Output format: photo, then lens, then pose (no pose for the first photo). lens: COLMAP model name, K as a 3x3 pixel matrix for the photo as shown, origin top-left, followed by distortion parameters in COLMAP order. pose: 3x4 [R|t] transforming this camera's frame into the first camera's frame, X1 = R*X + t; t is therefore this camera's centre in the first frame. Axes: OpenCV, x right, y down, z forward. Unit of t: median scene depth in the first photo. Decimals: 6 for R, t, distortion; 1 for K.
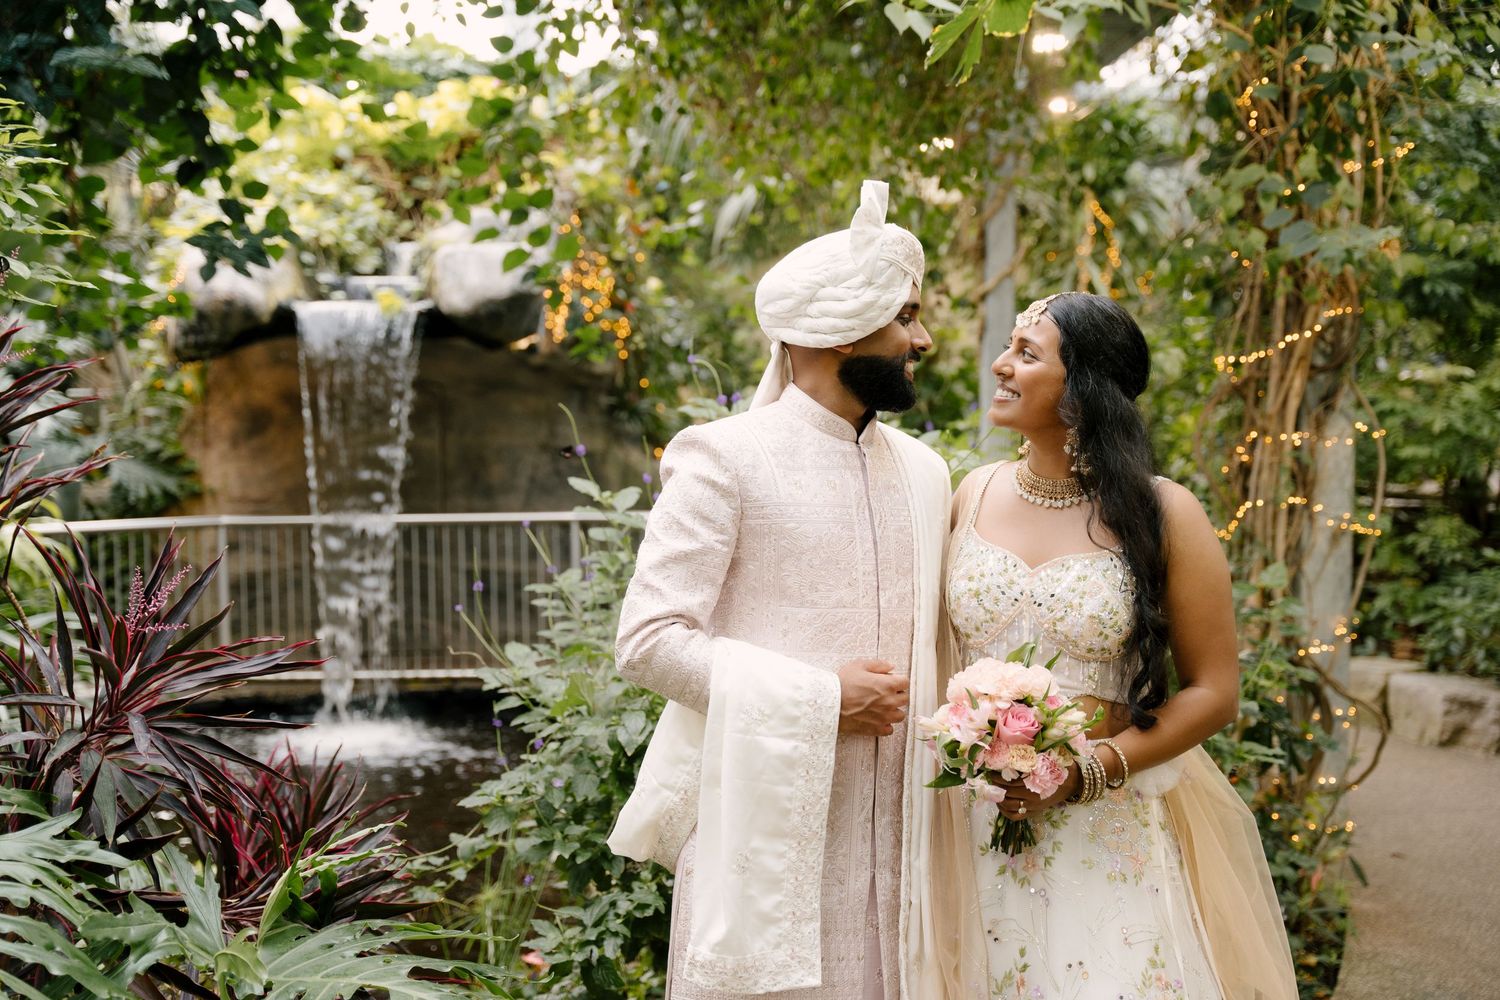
lens RADIAL K [[1936.6, 0, 750.0], [0, 1936.6, 500.0], [0, 0, 1]] dist [0.003331, 0.011968]
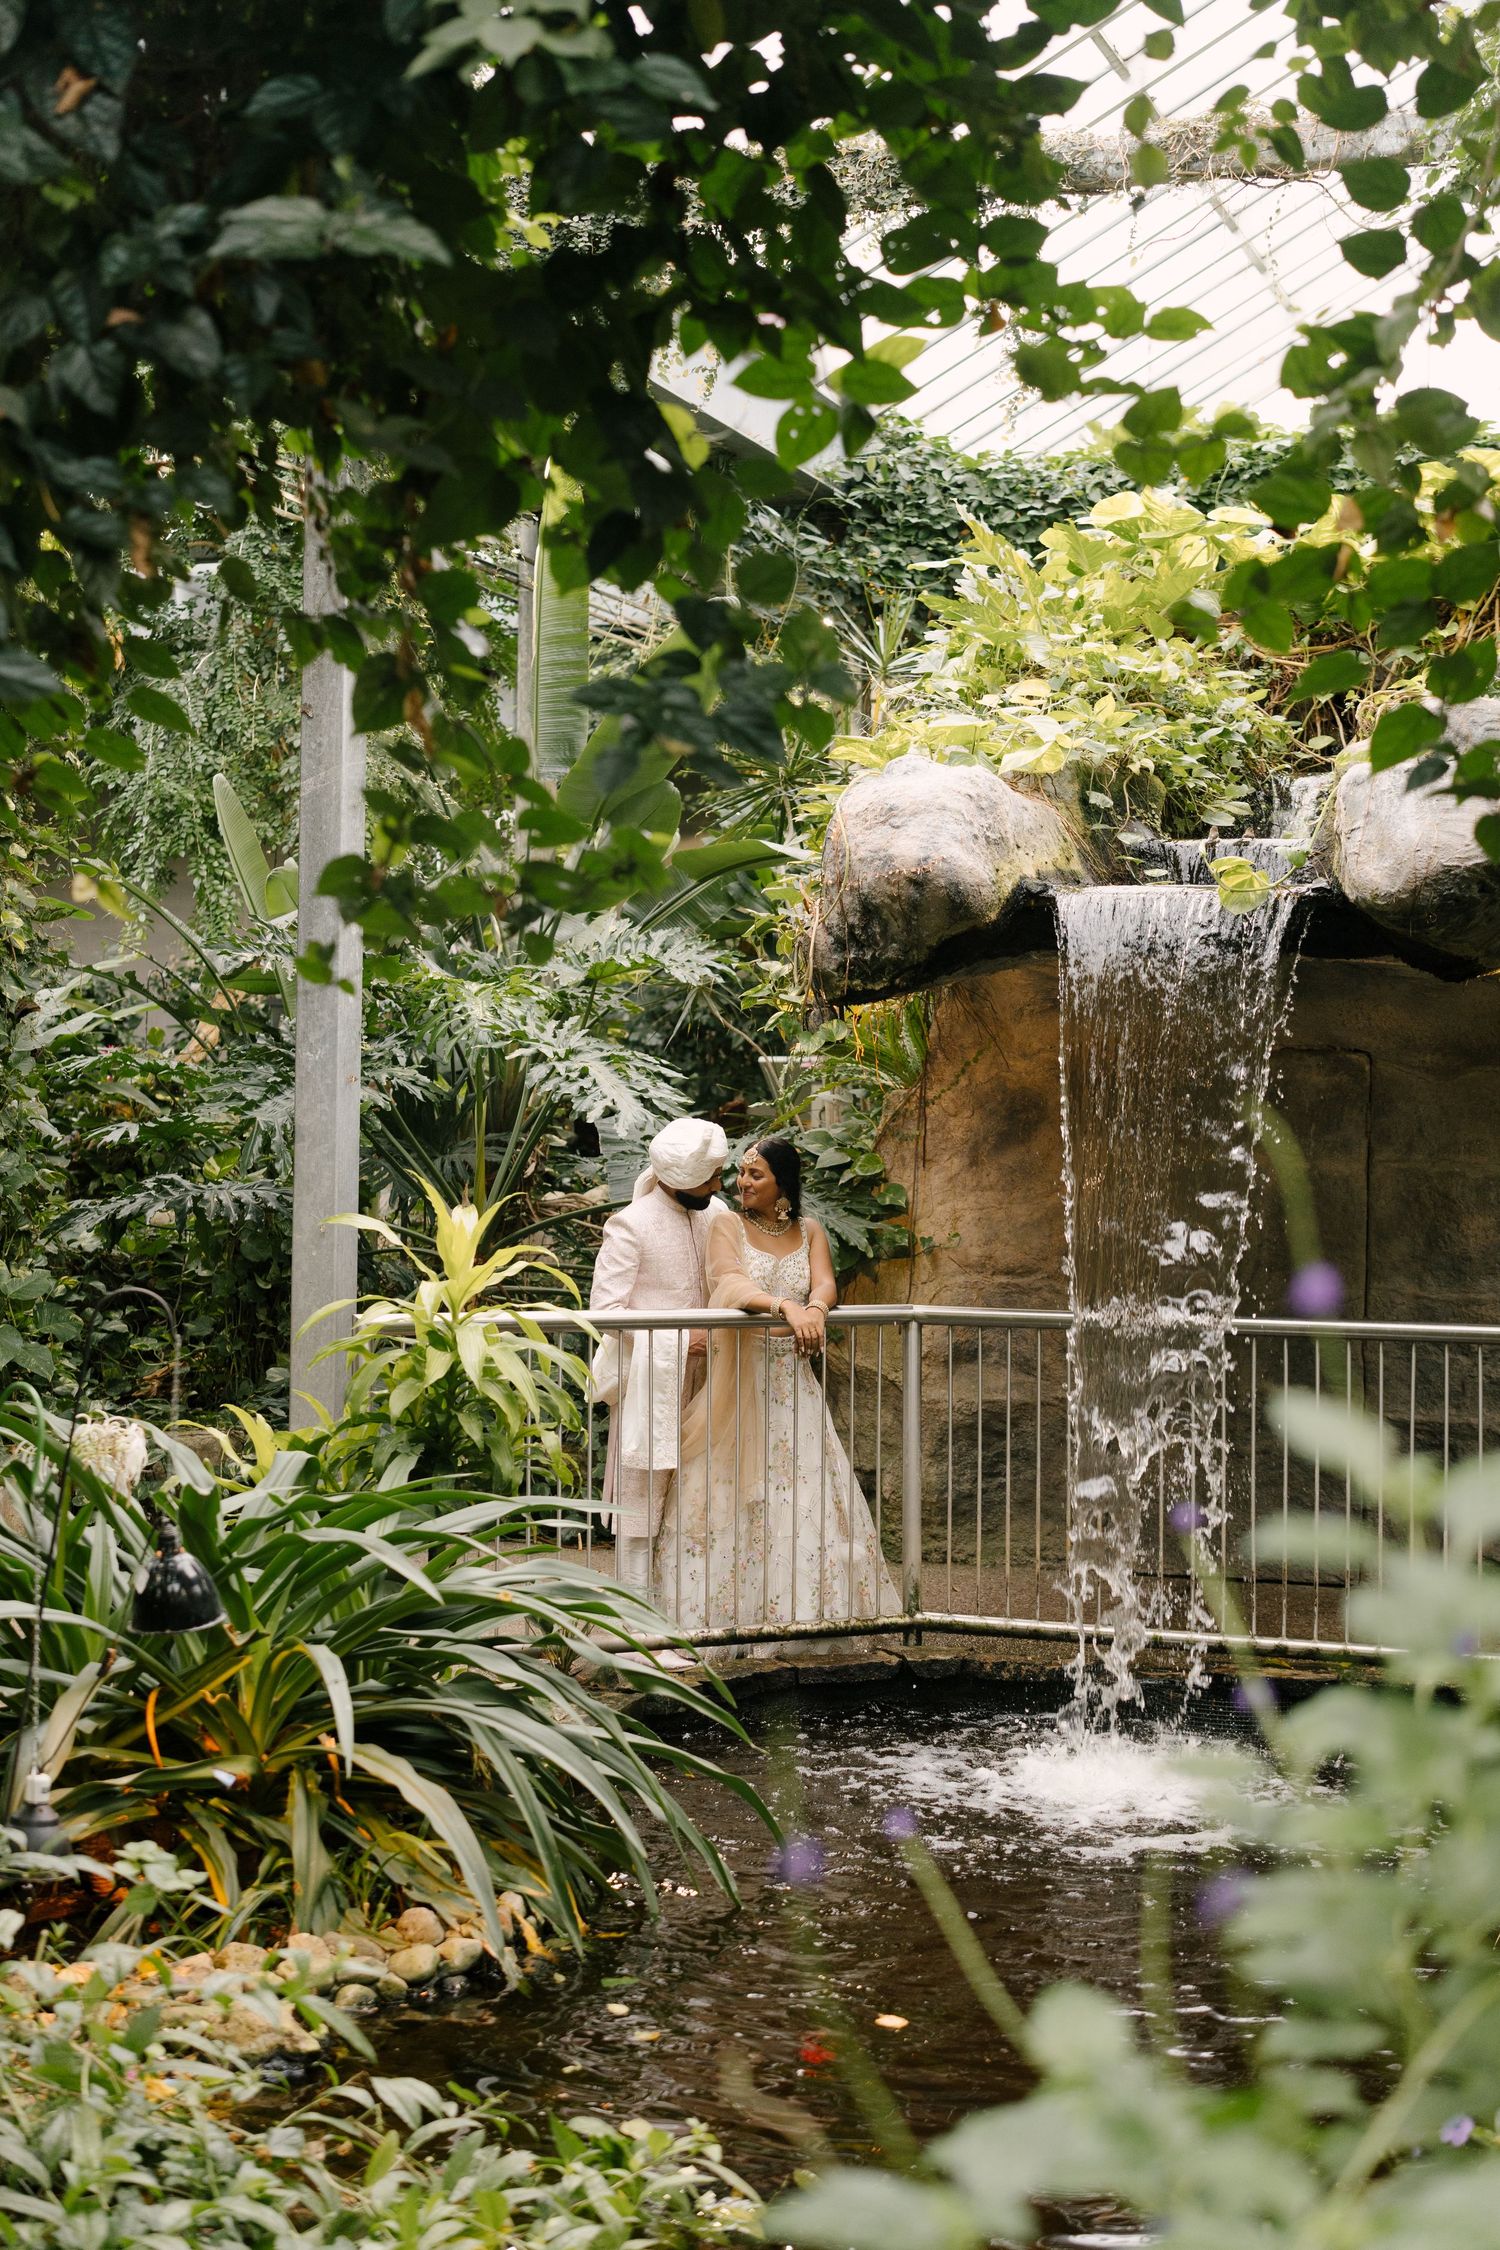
lens RADIAL K [[3003.4, 0, 748.4], [0, 3003.4, 1169.3], [0, 0, 1]] dist [-0.010566, -0.020887]
pose [[0.918471, 0.030423, -0.394316, 0.000275], [-0.038813, 0.999158, -0.013318, -0.014333], [0.393579, 0.027537, 0.918878, 0.248426]]
